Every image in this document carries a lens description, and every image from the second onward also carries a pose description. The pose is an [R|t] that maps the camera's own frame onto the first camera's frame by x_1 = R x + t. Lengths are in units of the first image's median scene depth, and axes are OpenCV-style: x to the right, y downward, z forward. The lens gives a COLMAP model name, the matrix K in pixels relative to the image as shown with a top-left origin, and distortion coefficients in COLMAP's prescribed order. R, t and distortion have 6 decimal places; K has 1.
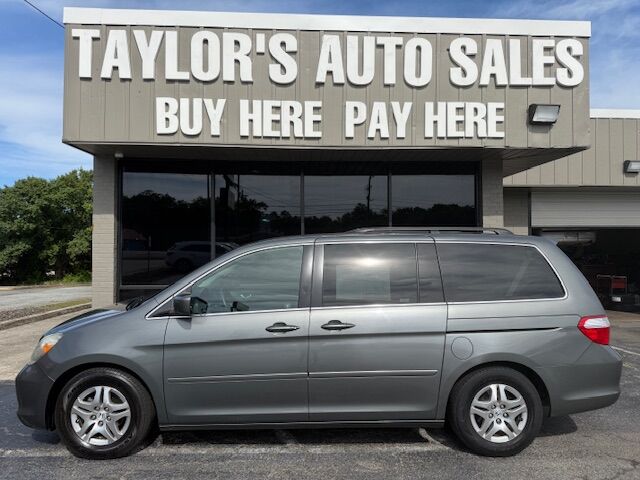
lens RADIAL K [[473.0, 0, 322.8], [0, 473.0, 238.8], [0, 0, 1]] dist [-0.000188, -0.001868]
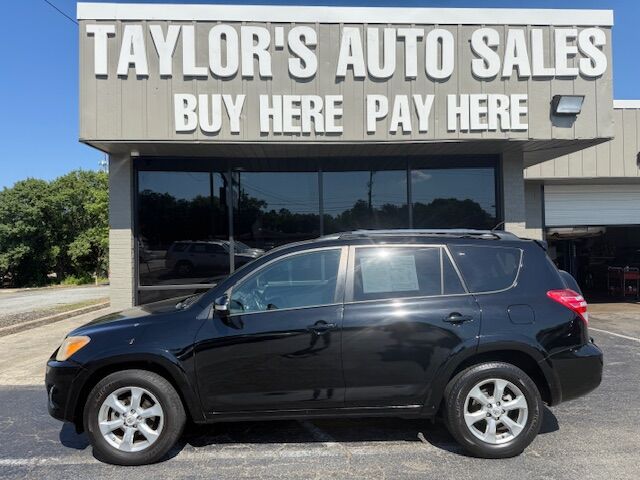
lens RADIAL K [[470.5, 0, 319.6], [0, 470.5, 240.1], [0, 0, 1]] dist [-0.004336, 0.001021]
pose [[0.999812, -0.017680, 0.008024, -0.063108], [0.017610, 0.999807, 0.008699, 0.000223], [-0.008176, -0.008556, 0.999930, 0.022375]]
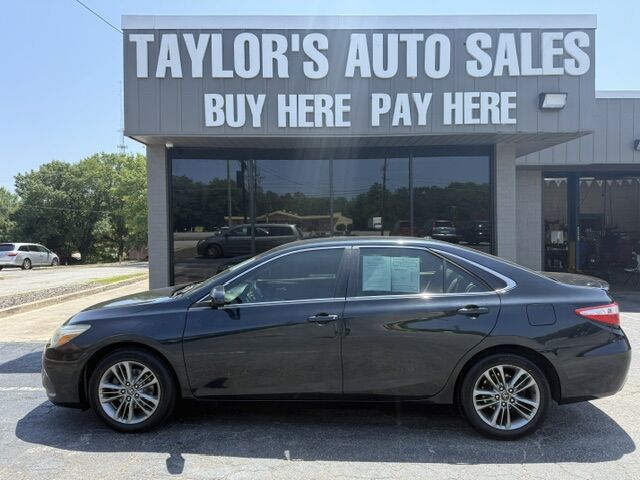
lens RADIAL K [[491.2, 0, 315.9], [0, 491.2, 240.9], [0, 0, 1]] dist [0.001740, -0.003800]
pose [[0.999350, -0.009964, -0.034648, -0.047084], [0.011479, 0.998975, 0.043797, 0.003122], [0.034177, -0.044166, 0.998439, -0.177192]]
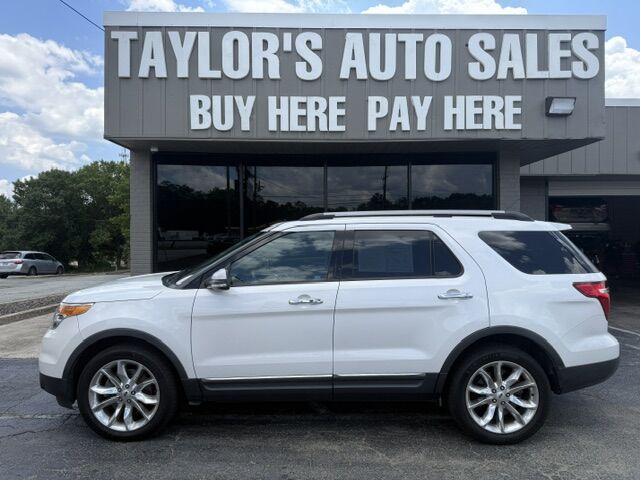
lens RADIAL K [[480.5, 0, 320.5], [0, 480.5, 241.1], [0, 0, 1]] dist [0.001084, -0.001242]
pose [[0.999486, -0.002902, -0.031933, -0.024473], [0.003687, 0.999692, 0.024527, 0.003784], [0.031852, -0.024632, 0.999189, -0.078695]]
